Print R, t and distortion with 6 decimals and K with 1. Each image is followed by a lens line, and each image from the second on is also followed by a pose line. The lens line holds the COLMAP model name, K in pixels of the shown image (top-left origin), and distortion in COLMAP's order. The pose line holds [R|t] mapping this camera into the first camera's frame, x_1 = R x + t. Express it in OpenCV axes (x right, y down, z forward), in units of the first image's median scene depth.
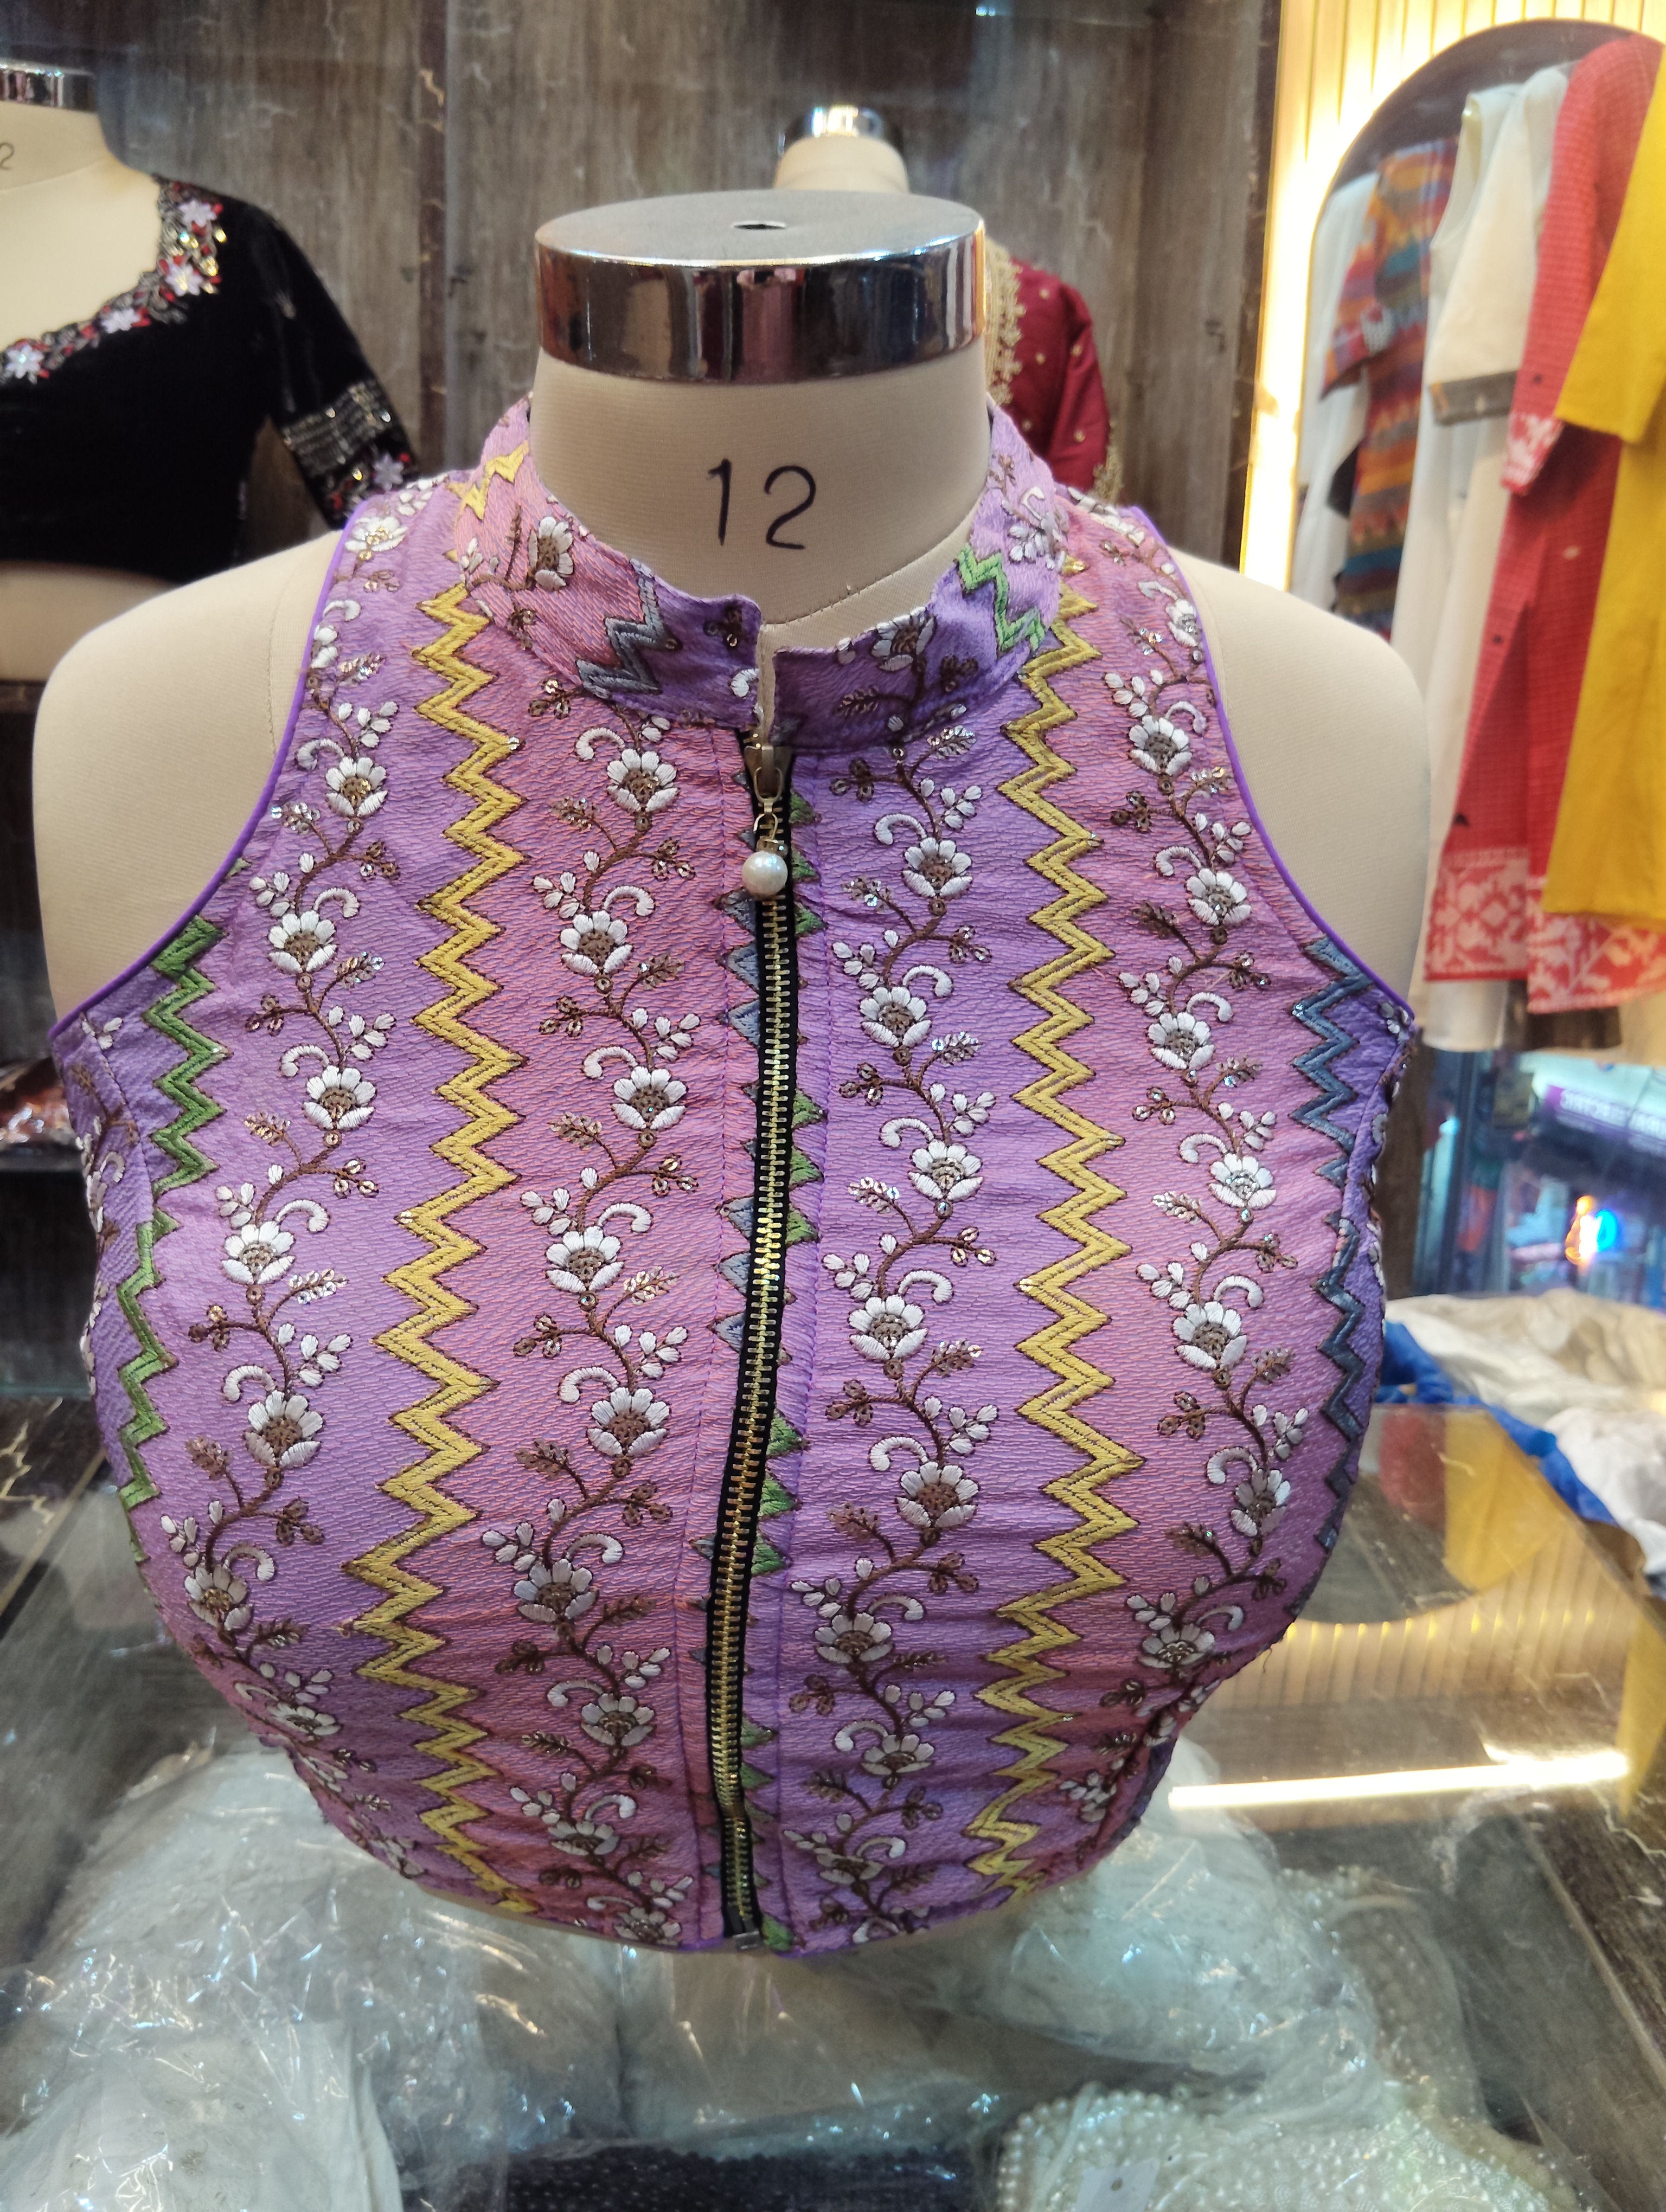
lens RADIAL K [[1828.0, 0, 852.1], [0, 1828.0, 1114.3], [0, 0, 1]] dist [0.021106, -0.108878]
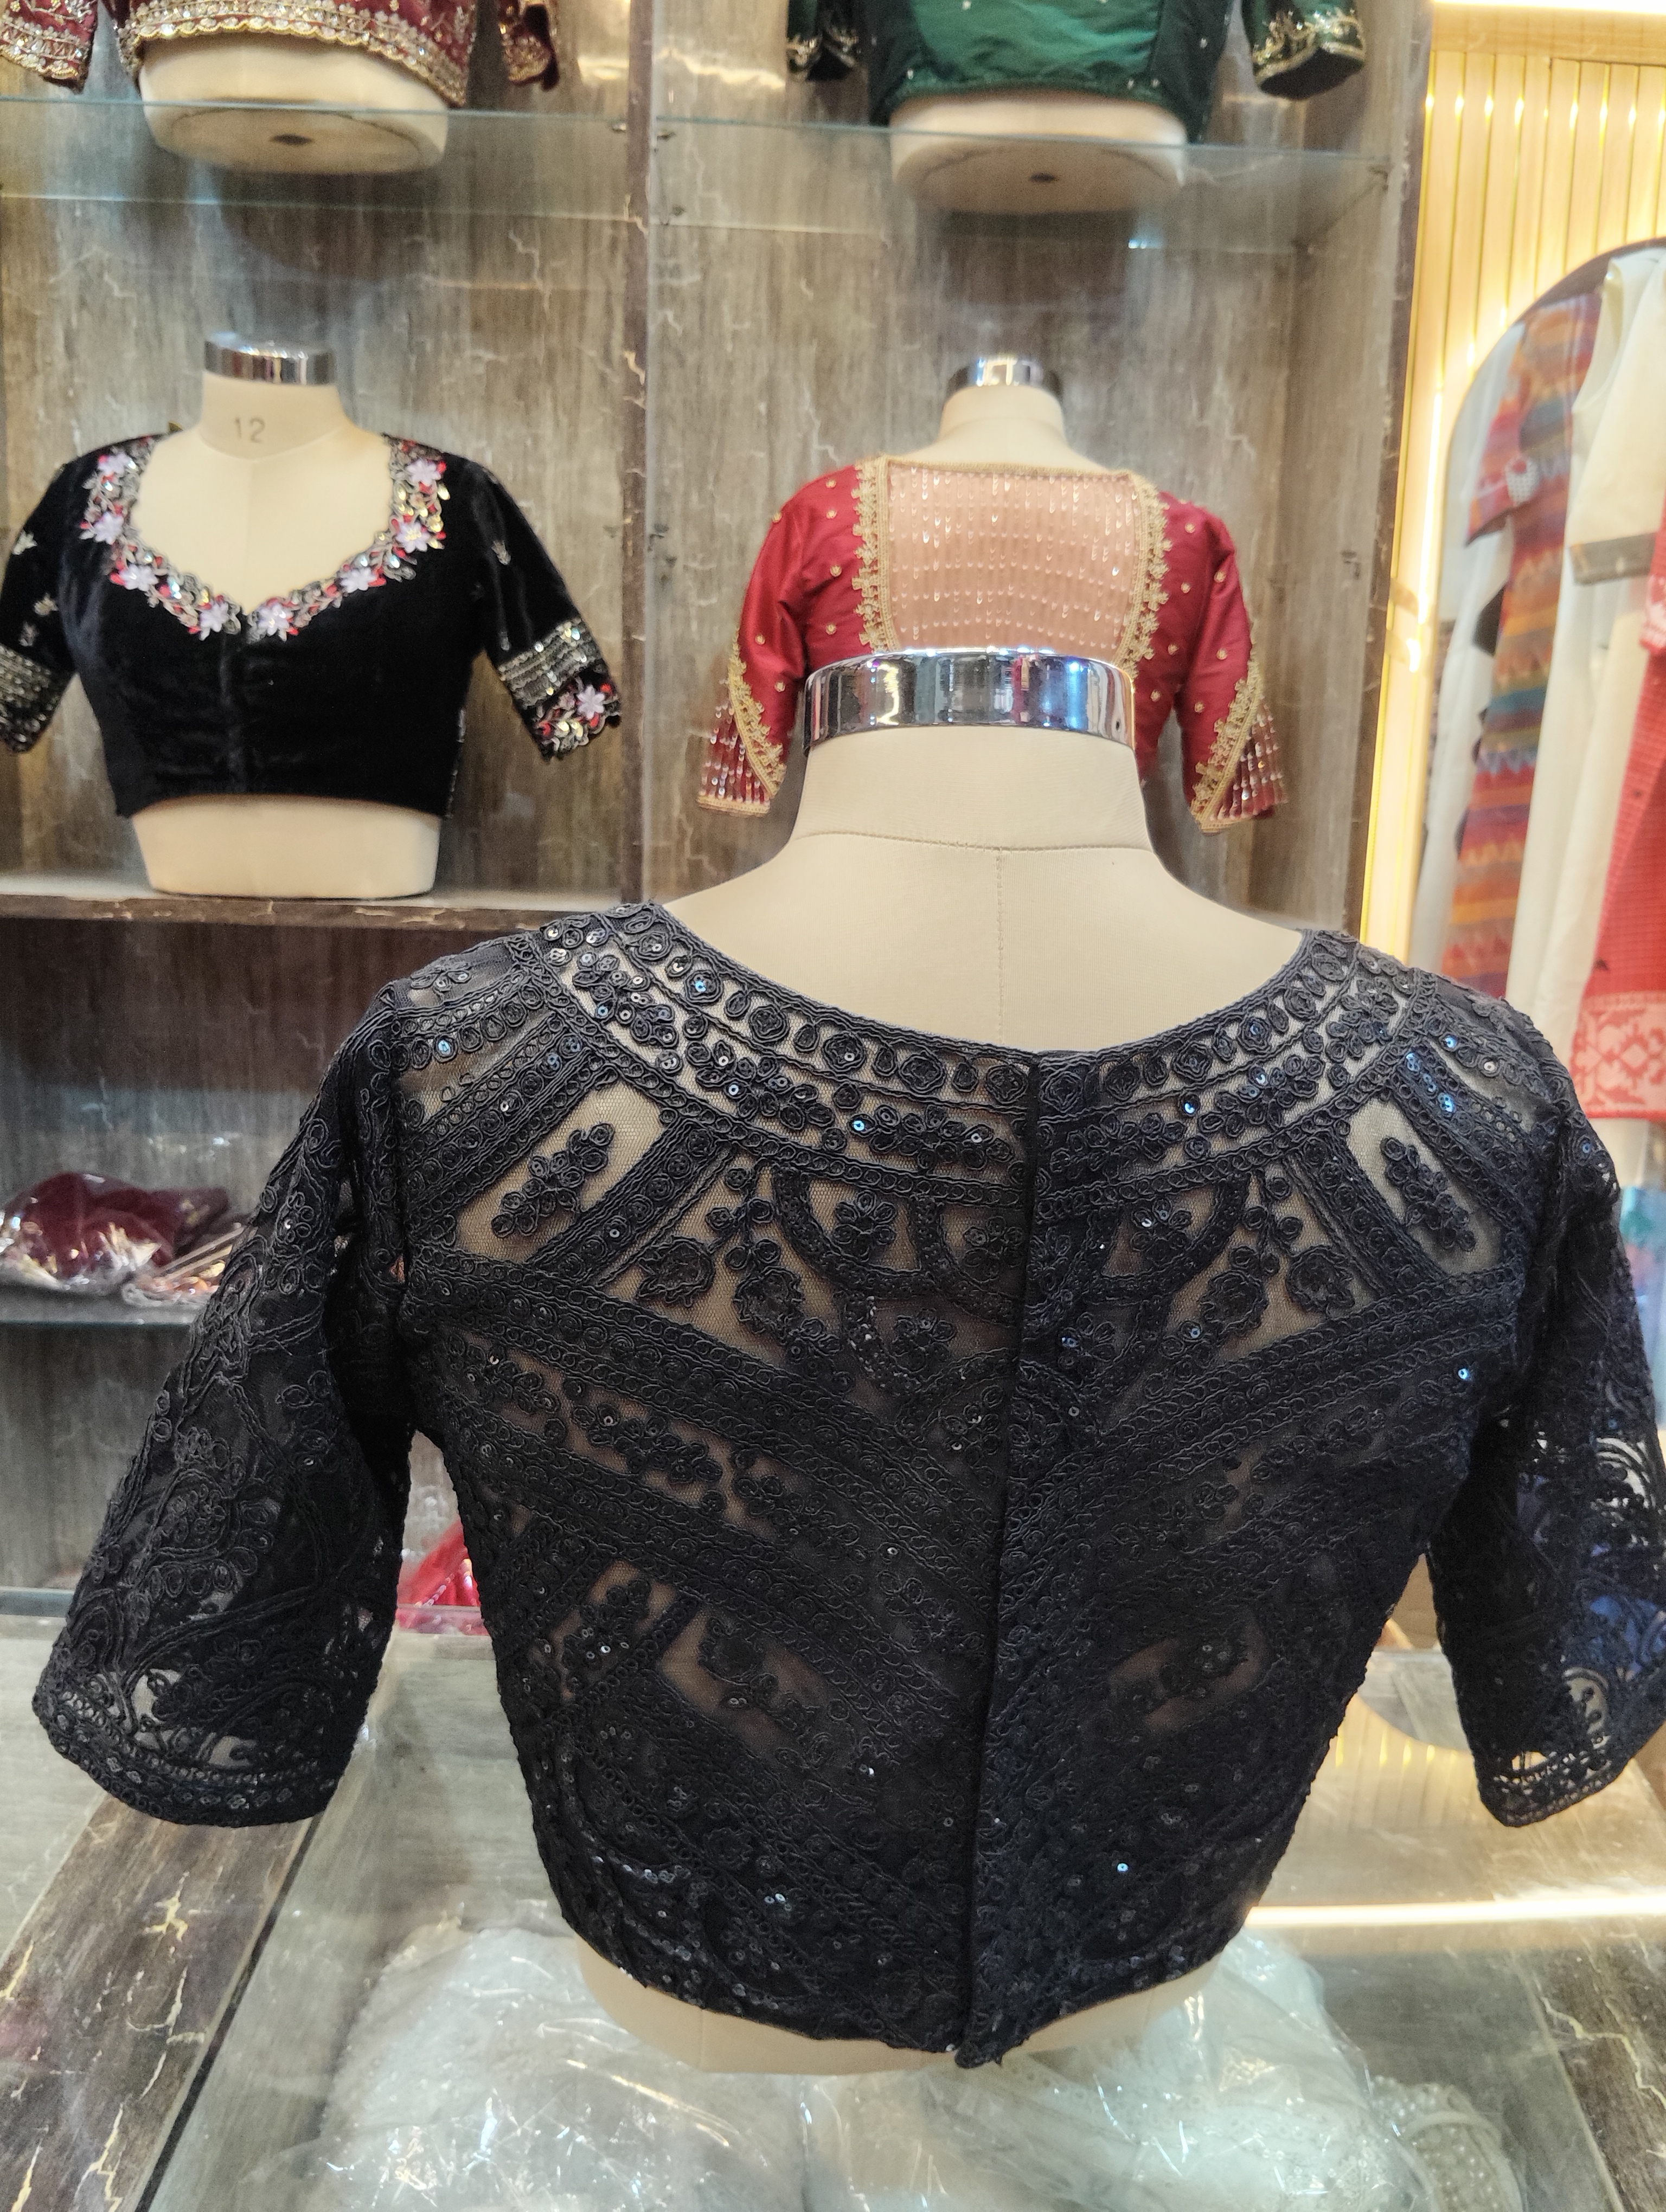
lens RADIAL K [[1828.0, 0, 849.2], [0, 1828.0, 1110.2], [0, 0, 1]] dist [0.021106, -0.108878]
pose [[0.996486, 0.009214, -0.083257, -0.002479], [-0.011172, 0.999671, -0.023088, -0.078500], [0.083017, 0.023937, 0.996261, -0.086542]]
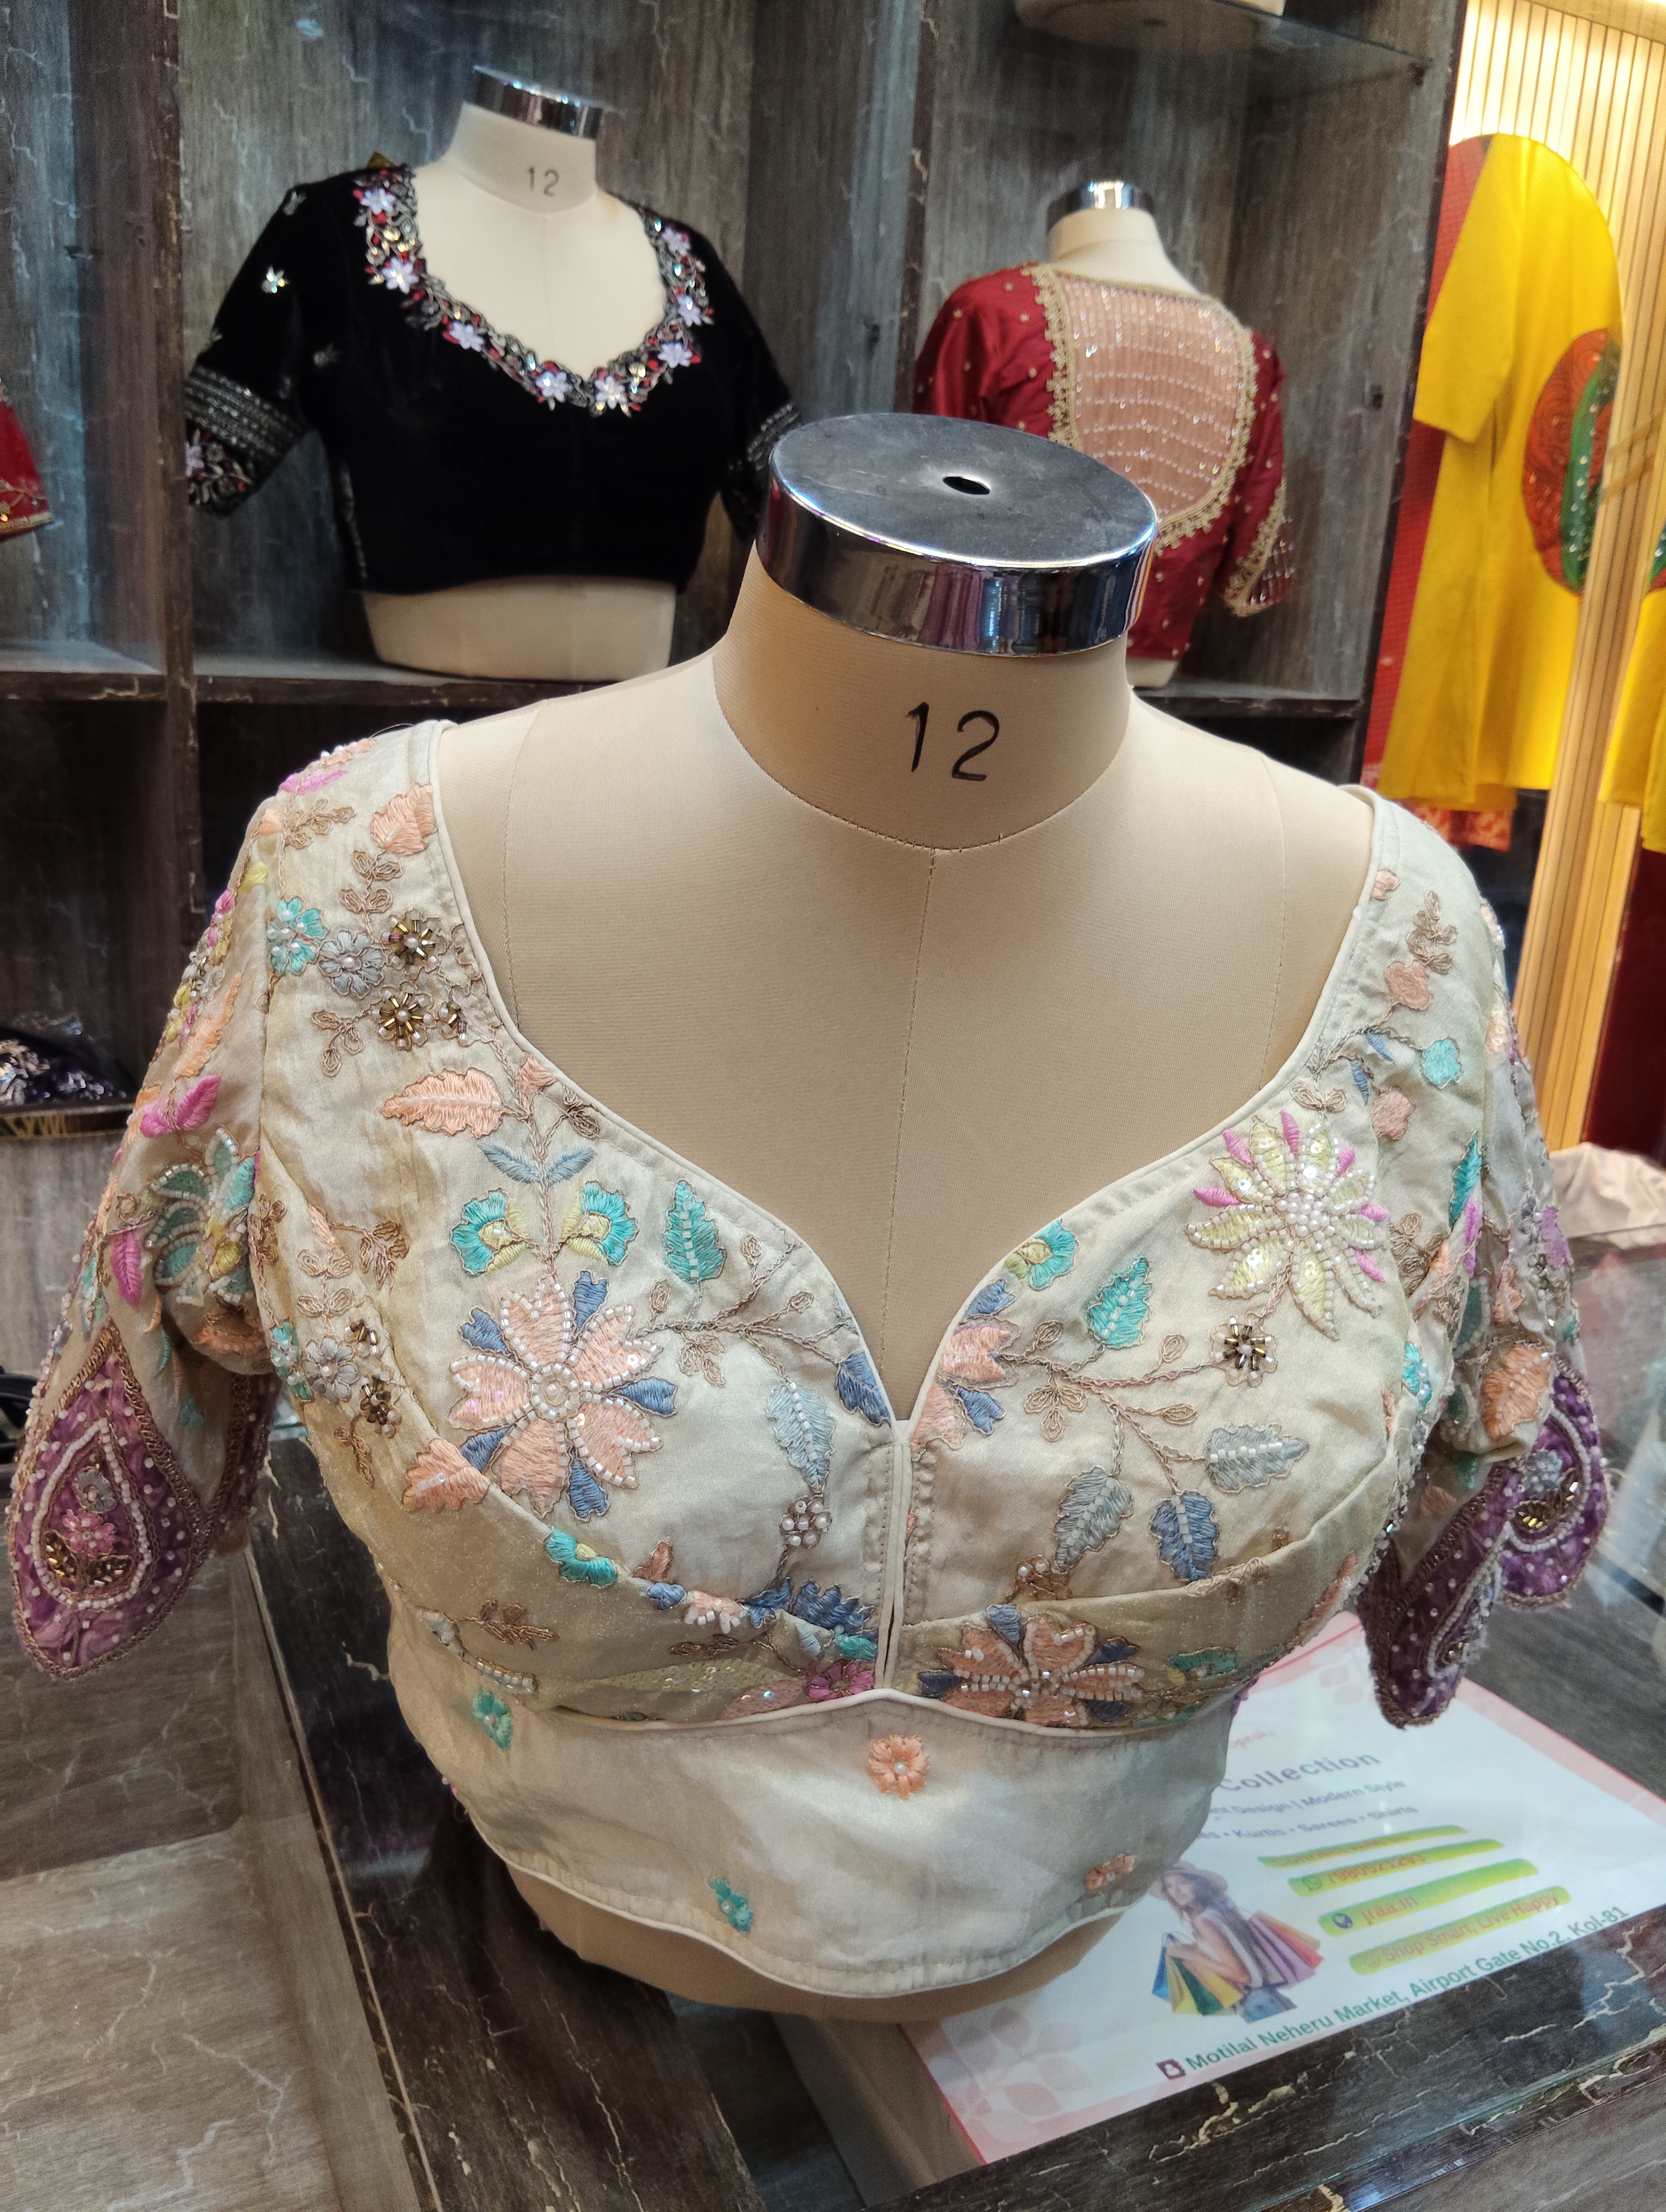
lens RADIAL K [[1828.0, 0, 814.8], [0, 1828.0, 1093.9], [0, 0, 1]] dist [0.021106, -0.108878]
pose [[0.922235, -0.092016, 0.375520, -0.716553], [0.051938, 0.991948, 0.115509, -0.101687], [-0.383125, -0.087023, 0.919588, -0.097128]]
